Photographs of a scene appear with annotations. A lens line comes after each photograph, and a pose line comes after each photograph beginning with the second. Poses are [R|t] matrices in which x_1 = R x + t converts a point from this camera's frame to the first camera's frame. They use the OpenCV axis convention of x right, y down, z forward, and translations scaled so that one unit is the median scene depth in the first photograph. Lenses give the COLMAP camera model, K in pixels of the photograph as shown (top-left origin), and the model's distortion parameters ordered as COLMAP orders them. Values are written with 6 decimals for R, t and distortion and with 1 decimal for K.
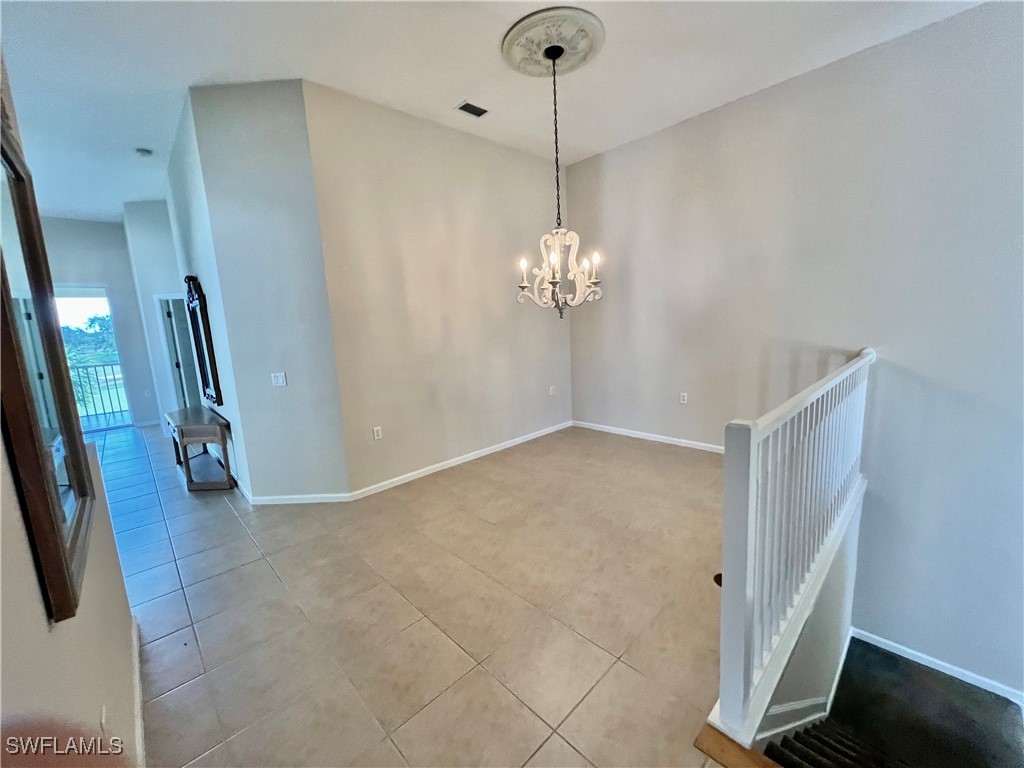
lens RADIAL K [[413.8, 0, 515.2], [0, 413.8, 369.1], [0, 0, 1]] dist [0.000222, 0.000123]
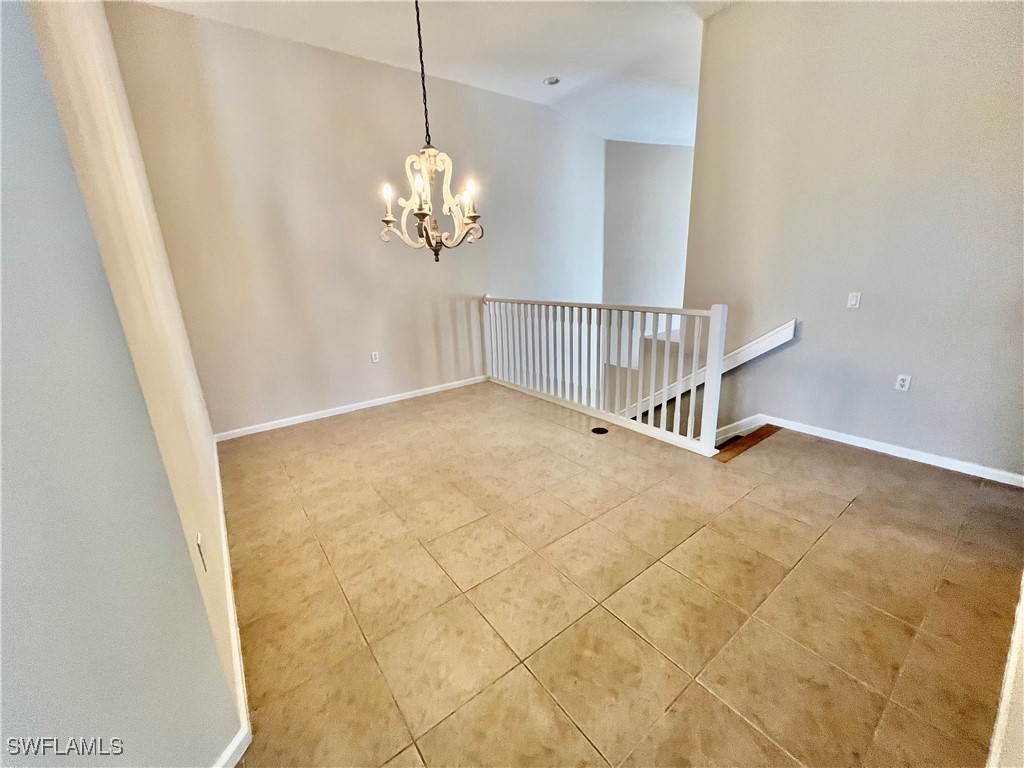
lens RADIAL K [[413.8, 0, 515.2], [0, 413.8, 369.1], [0, 0, 1]] dist [0.000222, 0.000123]
pose [[0.125927, -0.196292, 0.972426, -0.749391], [0.151630, 0.972520, 0.176675, -0.033826], [-0.980383, 0.125201, 0.152230, 0.767564]]
